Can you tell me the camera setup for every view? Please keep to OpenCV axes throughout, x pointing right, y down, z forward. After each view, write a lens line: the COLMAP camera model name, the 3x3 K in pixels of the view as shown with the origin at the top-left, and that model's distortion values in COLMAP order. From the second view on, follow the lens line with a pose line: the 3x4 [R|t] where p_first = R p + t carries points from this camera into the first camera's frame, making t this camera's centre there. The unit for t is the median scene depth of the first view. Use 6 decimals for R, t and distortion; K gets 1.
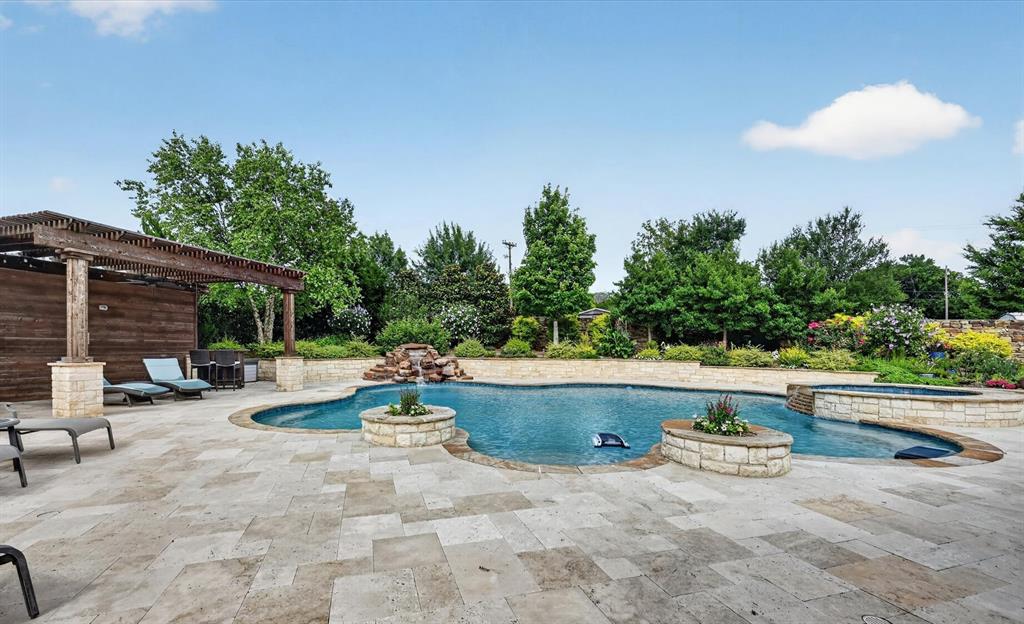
lens RADIAL K [[443.8, 0, 508.6], [0, 443.8, 348.1], [0, 0, 1]] dist [-0.001116, 0.000014]
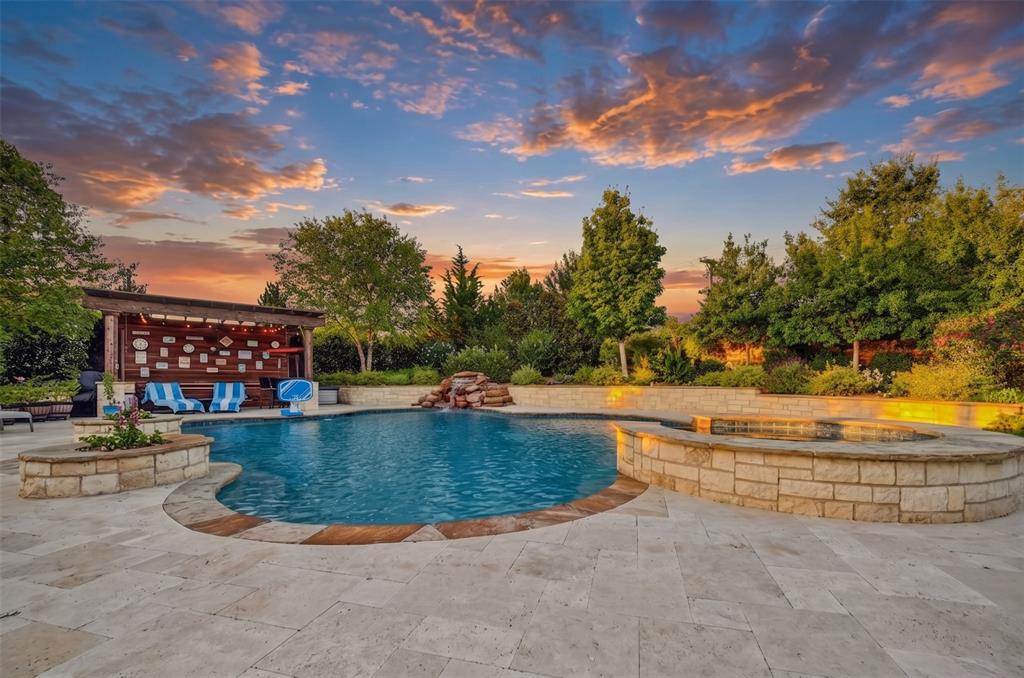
lens RADIAL K [[439.8, 0, 510.9], [0, 439.8, 383.1], [0, 0, 1]] dist [0.001462, 0.000162]
pose [[0.841357, -0.004801, -0.540458, 0.468271], [0.004608, 0.999988, -0.001709, 0.020590], [0.540460, -0.001052, 0.841369, 0.206069]]
